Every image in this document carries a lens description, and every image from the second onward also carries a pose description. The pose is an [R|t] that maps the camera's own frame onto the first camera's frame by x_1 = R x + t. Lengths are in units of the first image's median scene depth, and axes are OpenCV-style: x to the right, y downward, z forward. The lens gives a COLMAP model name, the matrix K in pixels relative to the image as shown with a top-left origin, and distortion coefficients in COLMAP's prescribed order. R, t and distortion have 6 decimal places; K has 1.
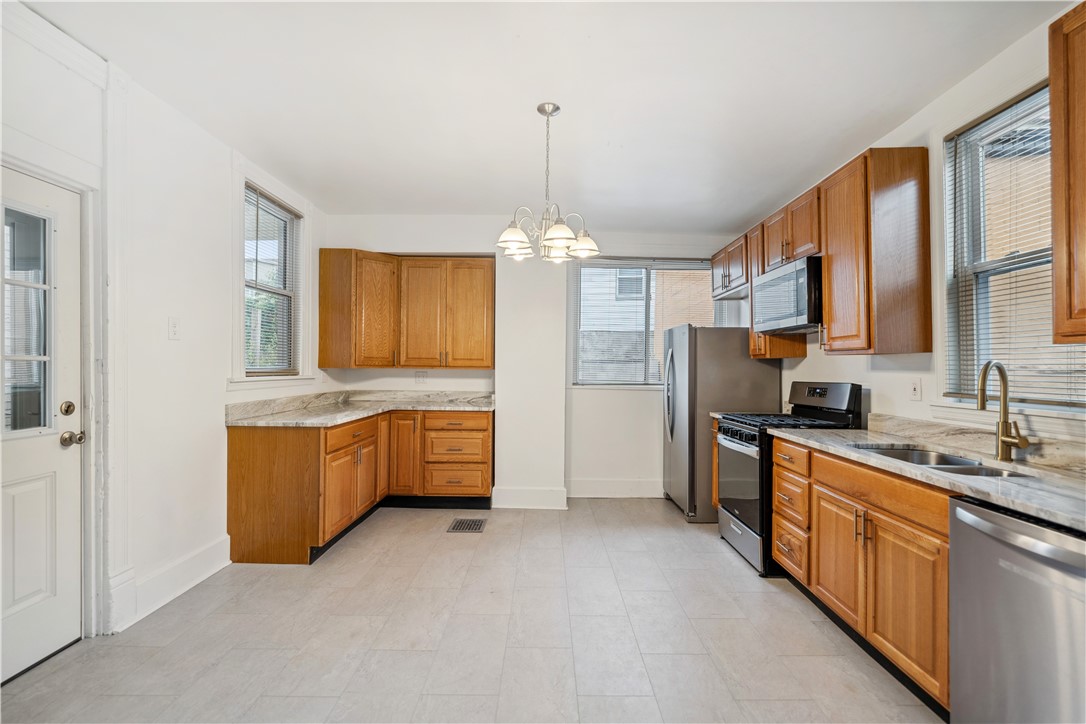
lens RADIAL K [[476.1, 0, 543.0], [0, 476.1, 362.0], [0, 0, 1]] dist [0.000511, -0.000199]
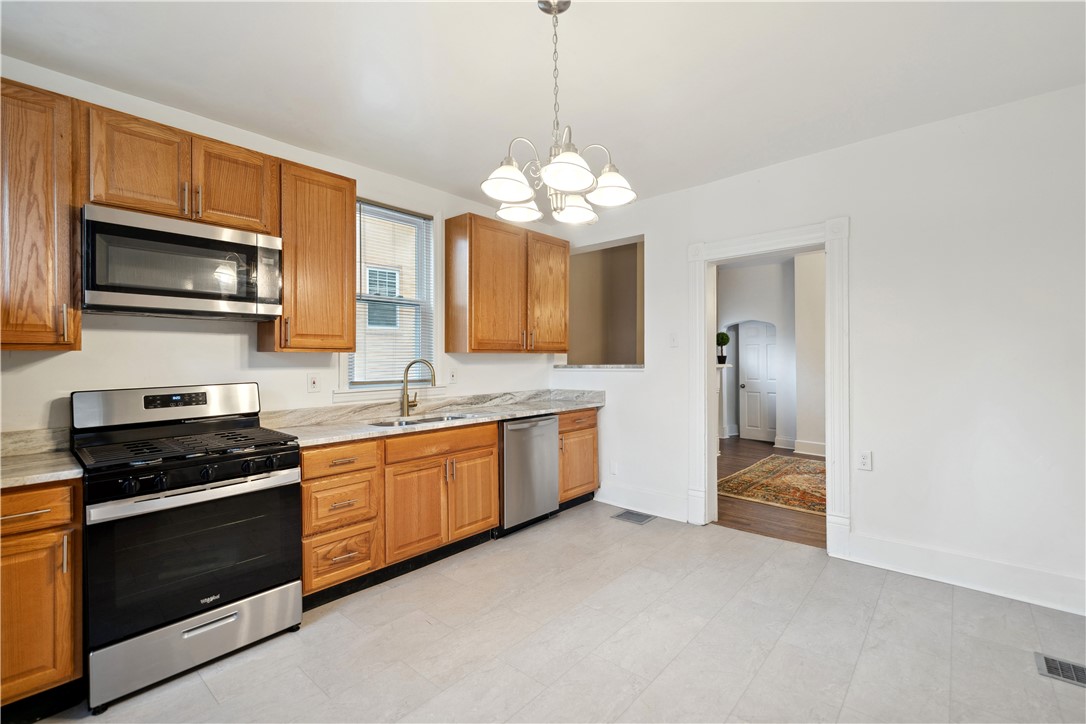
lens RADIAL K [[469.7, 0, 547.4], [0, 469.7, 364.4], [0, 0, 1]] dist [0.002063, 0.000183]
pose [[-0.757192, -0.003329, 0.653184, -0.281370], [-0.000177, 0.999988, 0.004892, 0.003892], [-0.653192, 0.003588, -0.757184, 1.012081]]
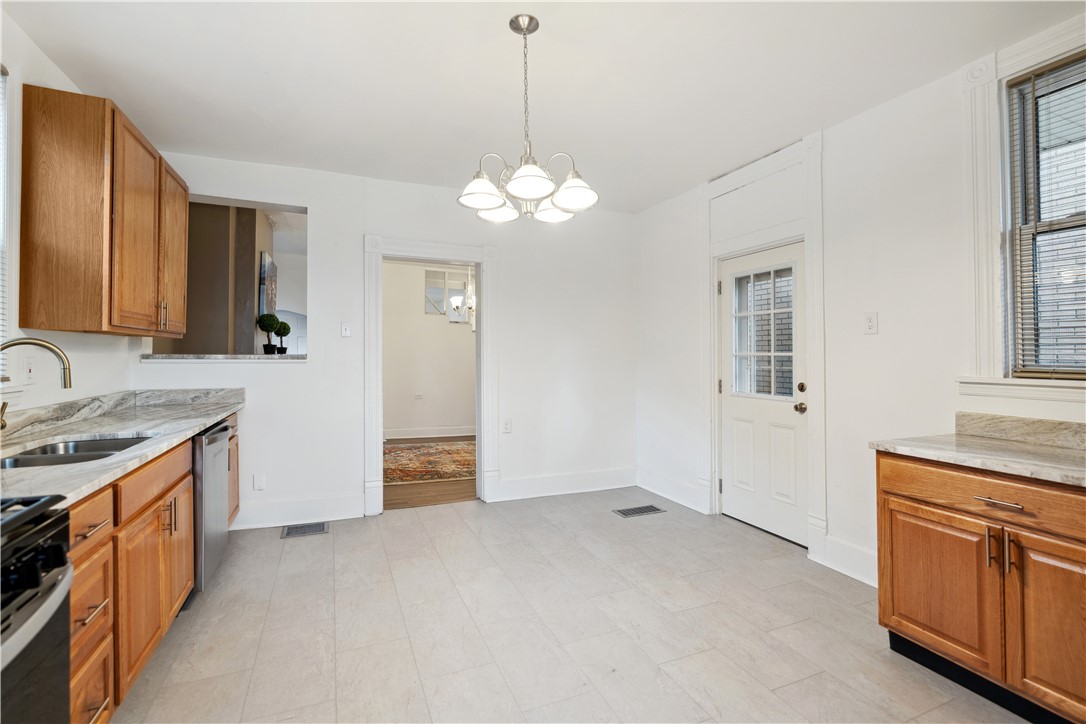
lens RADIAL K [[493.3, 0, 543.0], [0, 493.3, 362.0], [0, 0, 1]] dist [0.000013, -0.000139]
pose [[-0.916410, -0.011385, -0.400078, 0.206586], [-0.013213, 0.999911, 0.001811, 0.014478], [0.400022, 0.006946, -0.916479, 1.153515]]
